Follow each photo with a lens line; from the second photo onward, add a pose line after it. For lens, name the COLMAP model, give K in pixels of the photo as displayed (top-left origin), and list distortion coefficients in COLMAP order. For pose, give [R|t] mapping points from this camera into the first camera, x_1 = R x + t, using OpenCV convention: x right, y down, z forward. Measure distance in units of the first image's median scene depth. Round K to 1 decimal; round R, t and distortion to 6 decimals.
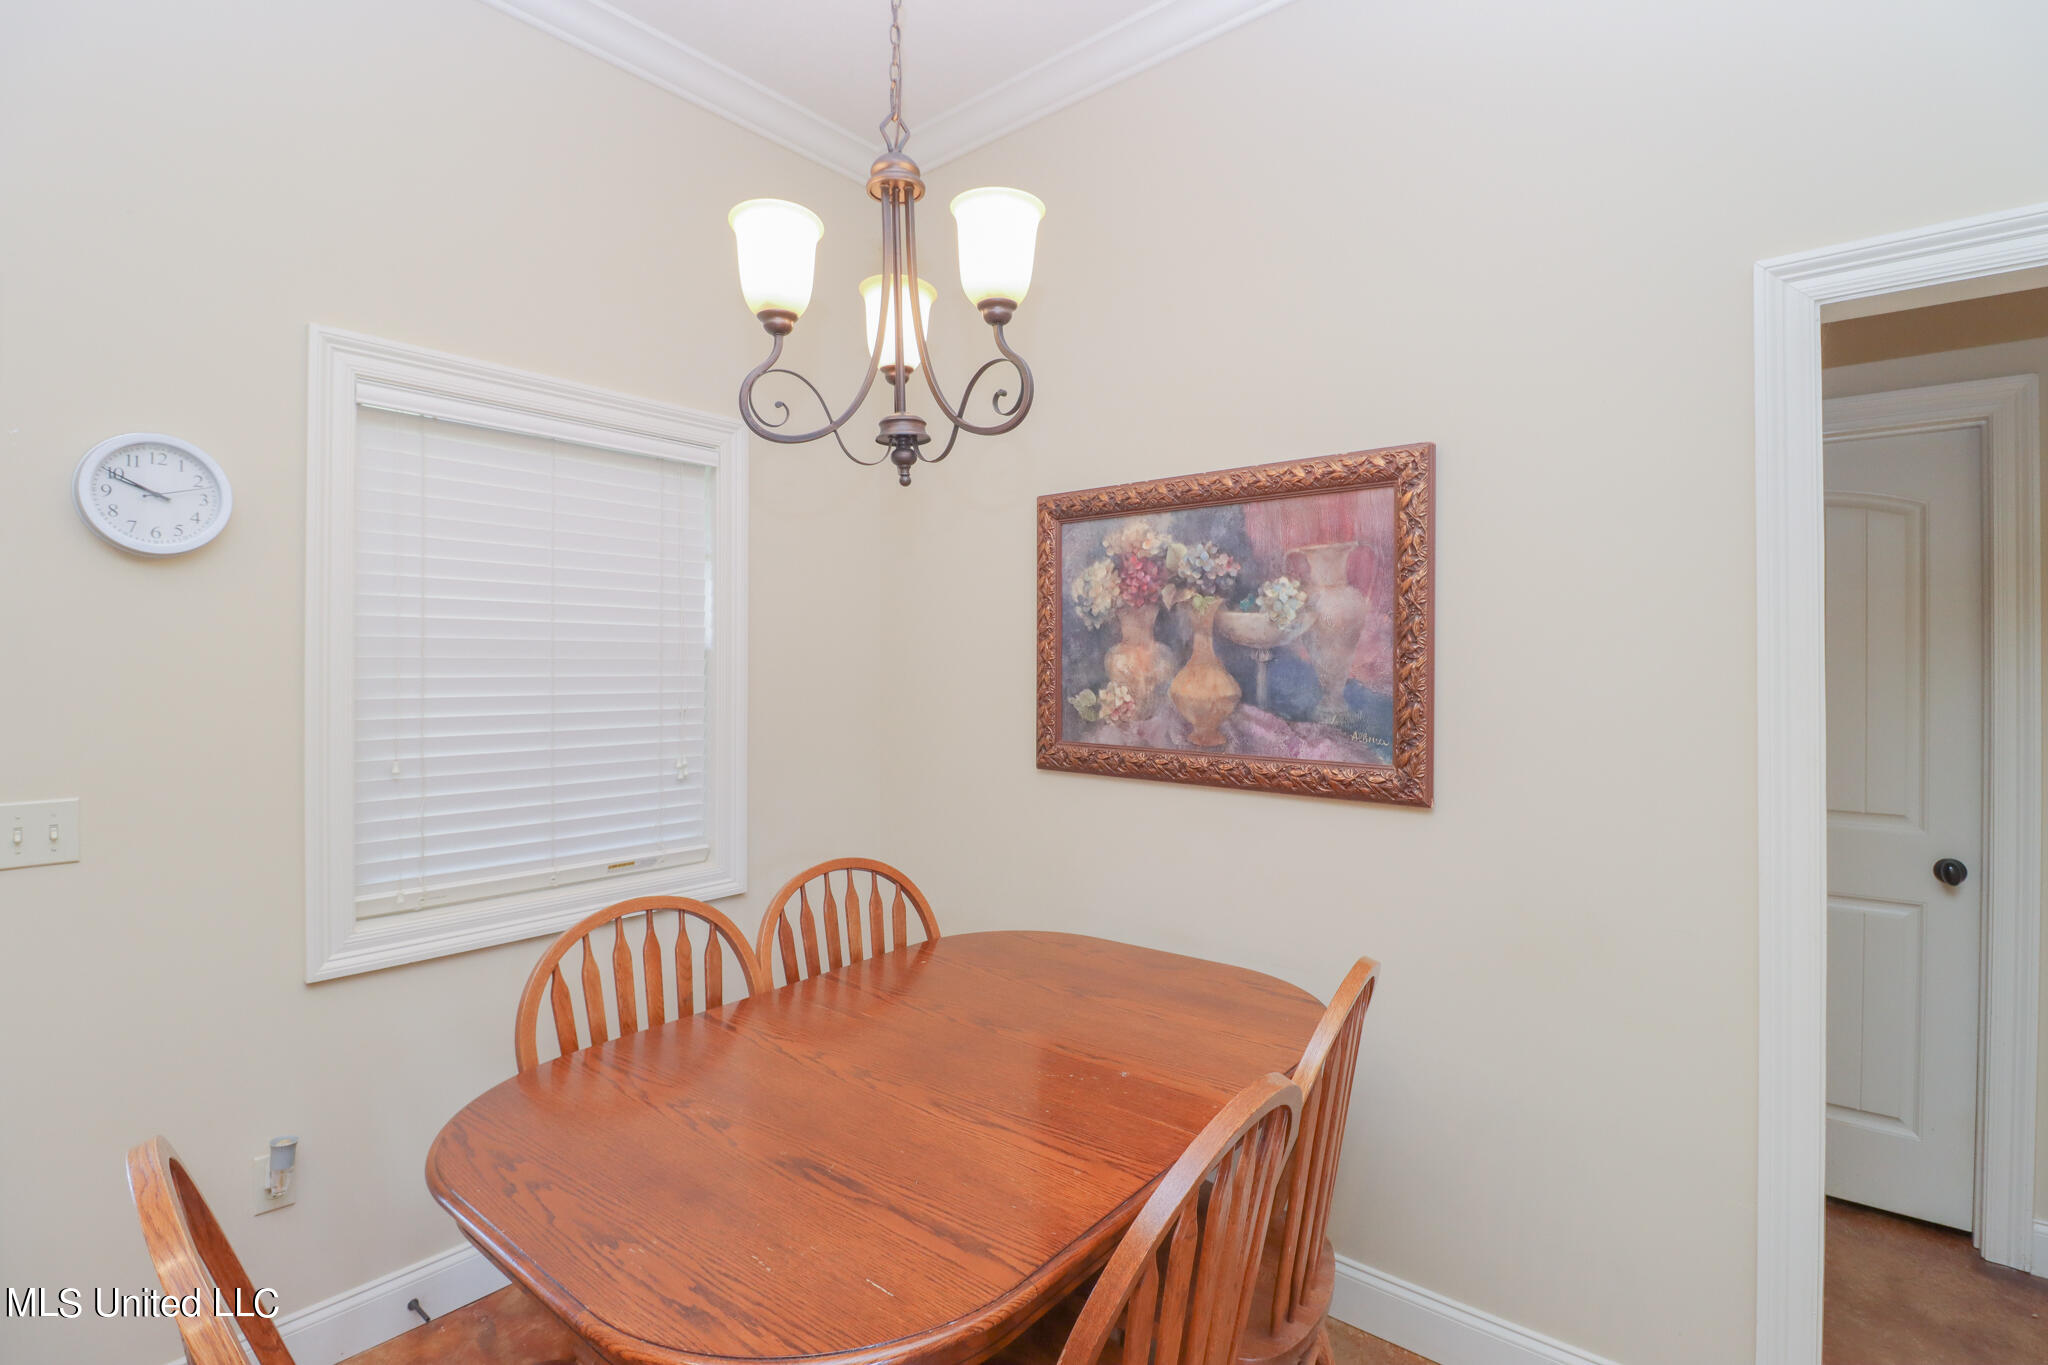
lens RADIAL K [[963.7, 0, 1033.5], [0, 963.7, 662.7], [0, 0, 1]] dist [0.002241, -0.014081]
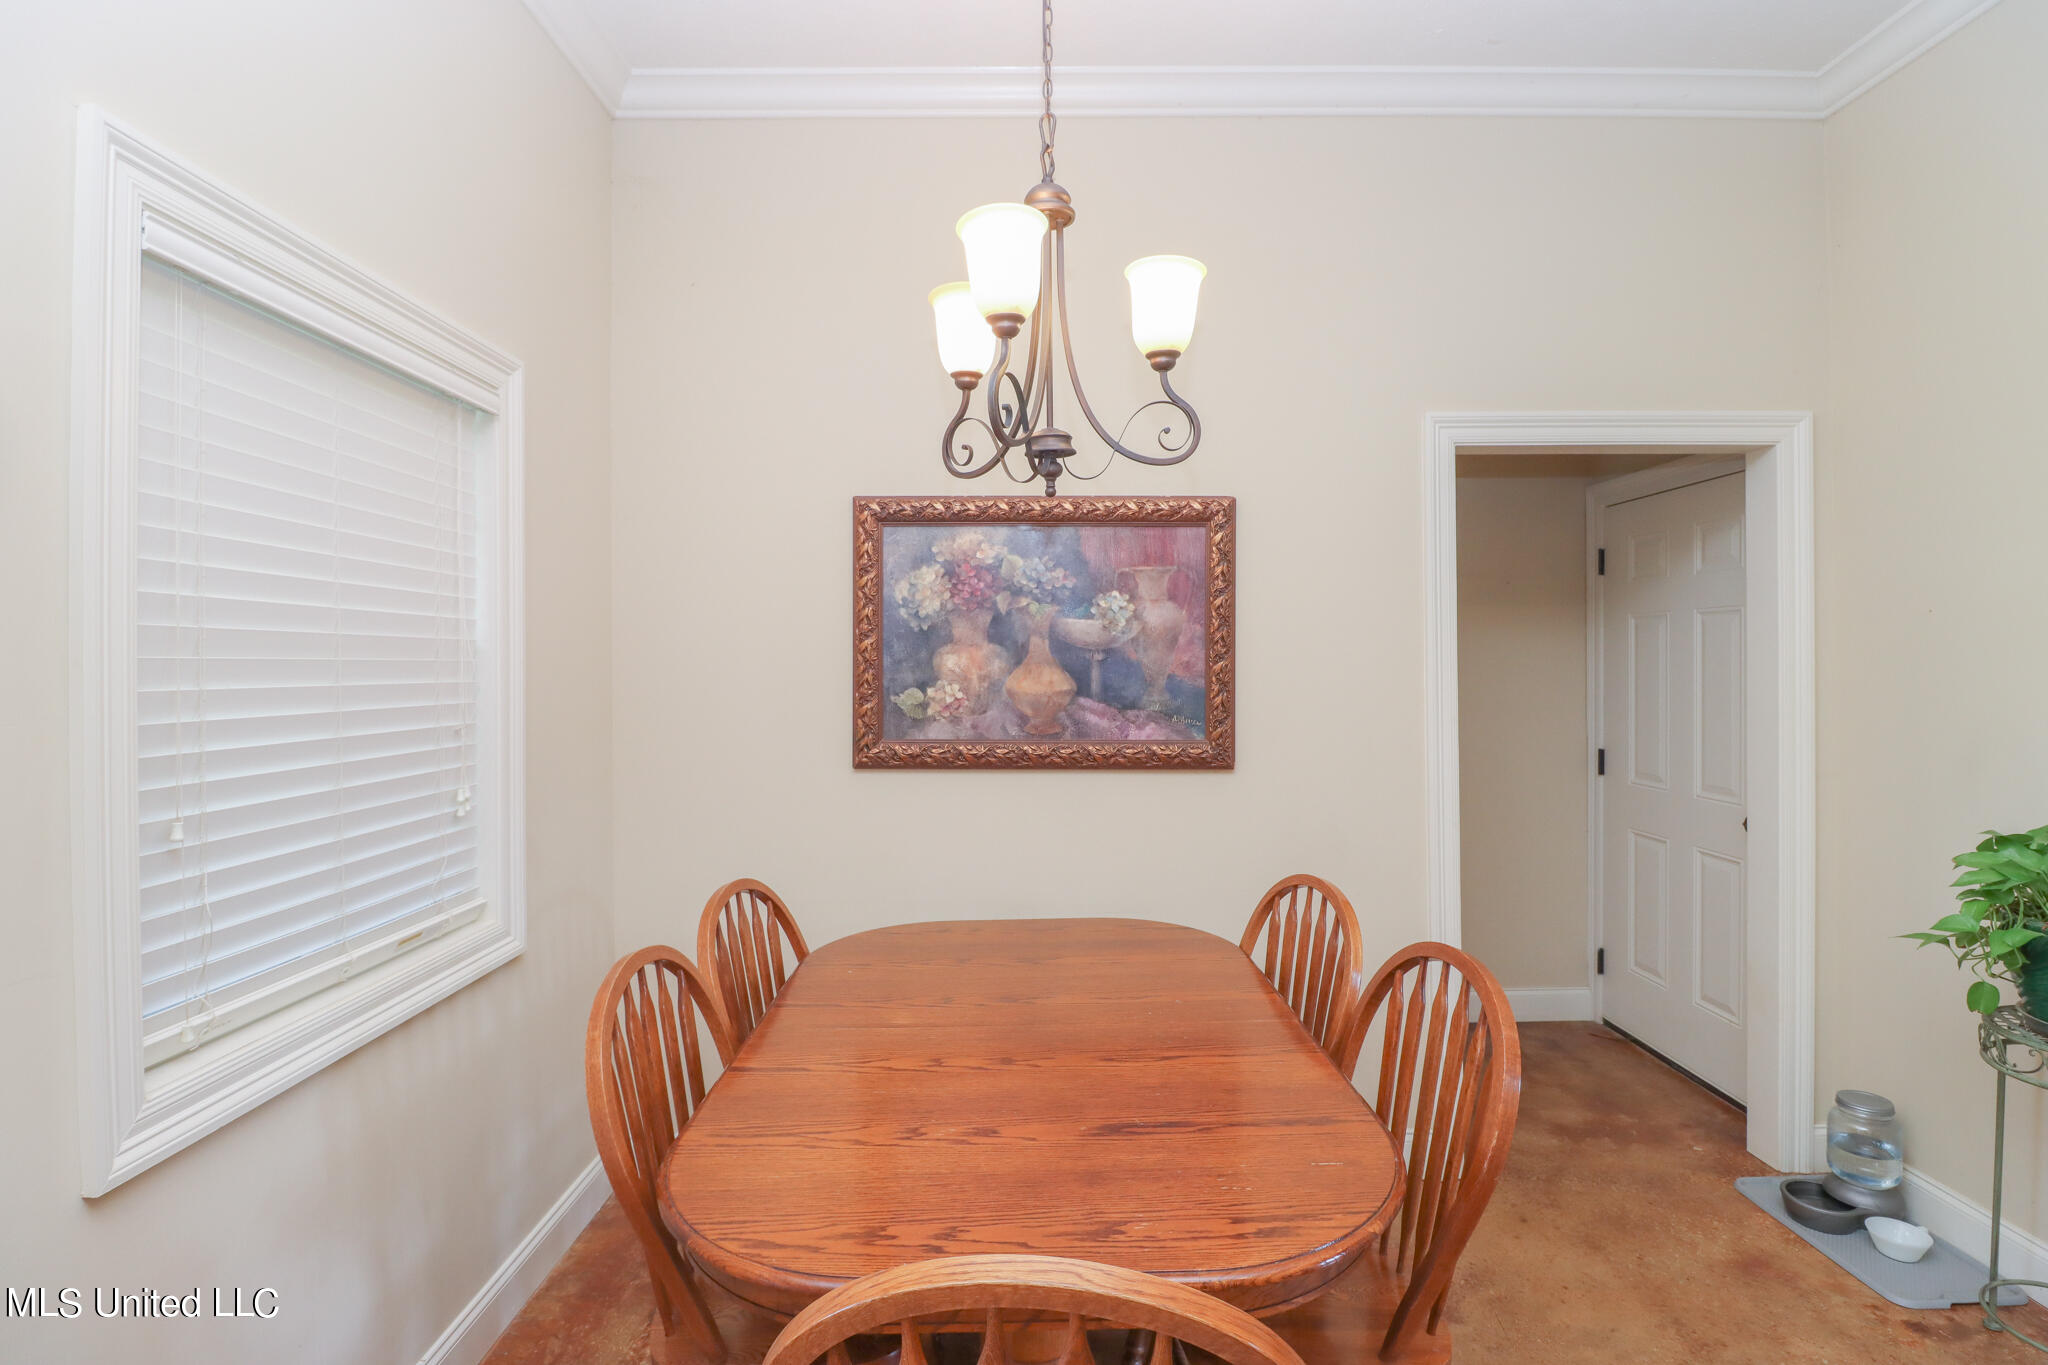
lens RADIAL K [[963.7, 0, 1033.5], [0, 963.7, 662.7], [0, 0, 1]] dist [0.002241, -0.014081]
pose [[0.761406, -0.004239, 0.648262, -0.578324], [0.003981, 0.999990, 0.001862, -0.001178], [-0.648263, 0.001163, 0.761415, 0.137125]]
